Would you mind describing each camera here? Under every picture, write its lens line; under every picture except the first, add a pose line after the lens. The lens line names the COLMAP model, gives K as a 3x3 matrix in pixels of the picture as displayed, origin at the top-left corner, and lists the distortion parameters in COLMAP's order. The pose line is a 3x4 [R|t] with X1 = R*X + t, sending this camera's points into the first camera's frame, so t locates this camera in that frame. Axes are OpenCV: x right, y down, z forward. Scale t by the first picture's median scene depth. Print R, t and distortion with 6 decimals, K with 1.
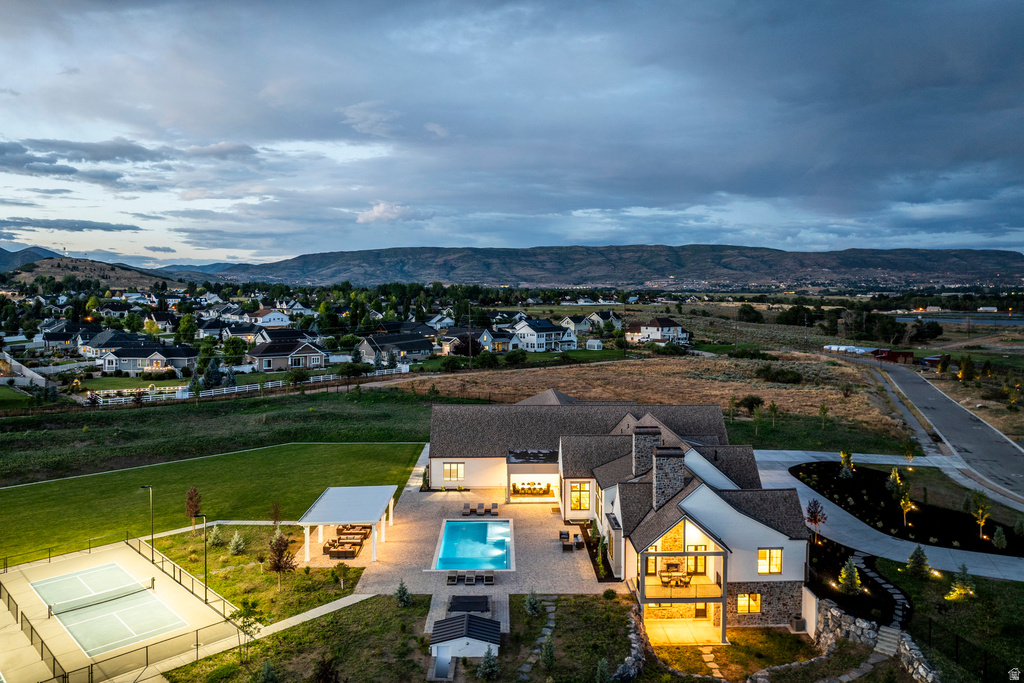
lens RADIAL K [[702.4, 0, 512.0], [0, 702.4, 341.5], [0, 0, 1]] dist [-0.048545, 0.035372]
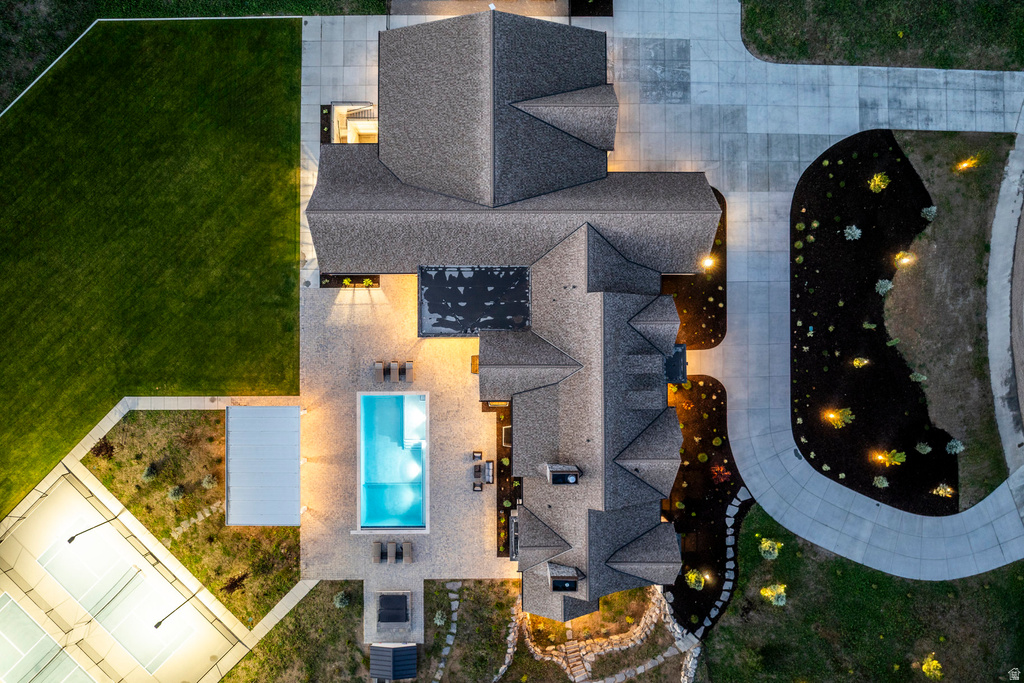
lens RADIAL K [[702.4, 0, 512.0], [0, 702.4, 341.5], [0, 0, 1]] dist [-0.048545, 0.035372]
pose [[0.999839, 0.011821, 0.013485, 0.125034], [-0.014607, 0.100597, 0.994820, -0.884692], [0.010403, -0.994857, 0.100754, 1.216791]]
